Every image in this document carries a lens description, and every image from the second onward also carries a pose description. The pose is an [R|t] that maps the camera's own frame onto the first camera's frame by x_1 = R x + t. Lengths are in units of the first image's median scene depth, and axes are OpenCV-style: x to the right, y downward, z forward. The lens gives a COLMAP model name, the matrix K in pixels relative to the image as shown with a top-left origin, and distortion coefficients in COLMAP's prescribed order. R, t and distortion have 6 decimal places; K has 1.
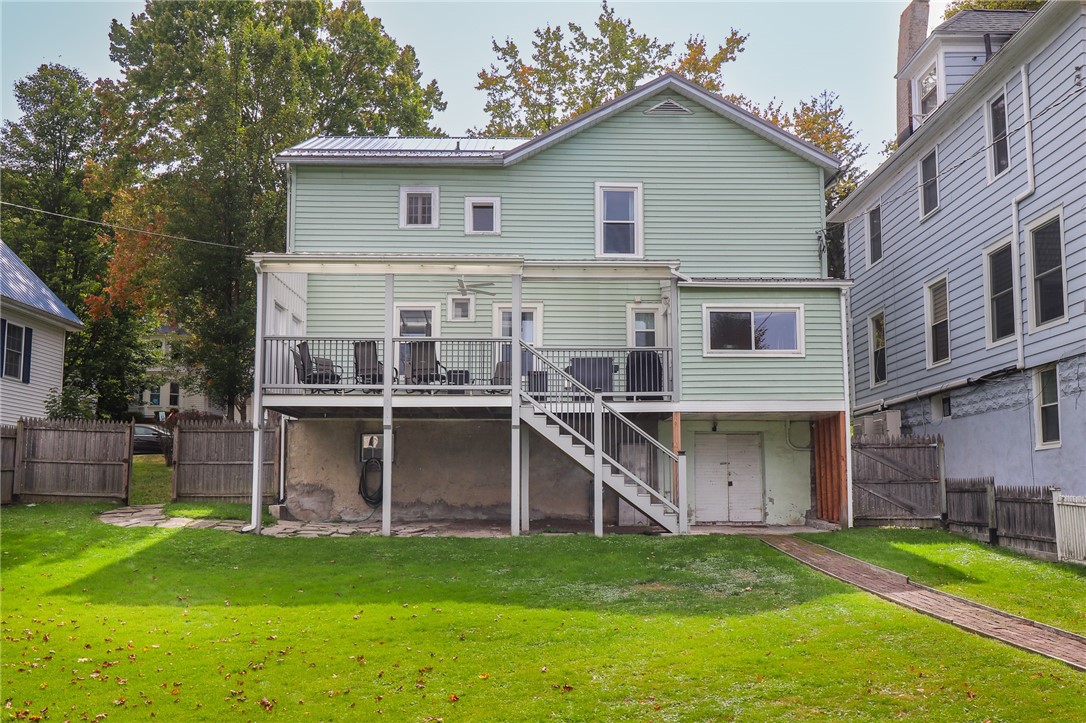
lens RADIAL K [[968.3, 0, 585.3], [0, 968.3, 405.2], [0, 0, 1]] dist [0.003409, 0.004165]
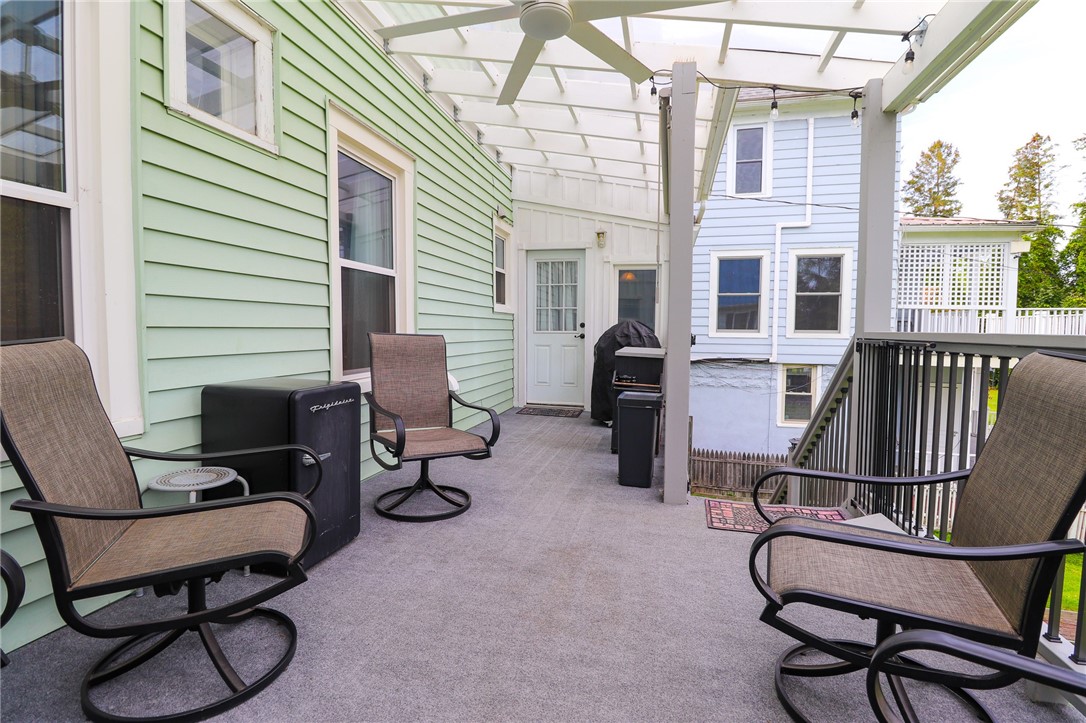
lens RADIAL K [[517.7, 0, 547.2], [0, 517.7, 361.1], [0, 0, 1]] dist [-0.013558, -0.001103]
pose [[0.270820, -0.050927, 0.961282, -0.230552], [-0.098737, 0.991863, 0.080364, -0.053325], [-0.957553, -0.116679, 0.263588, 0.919581]]
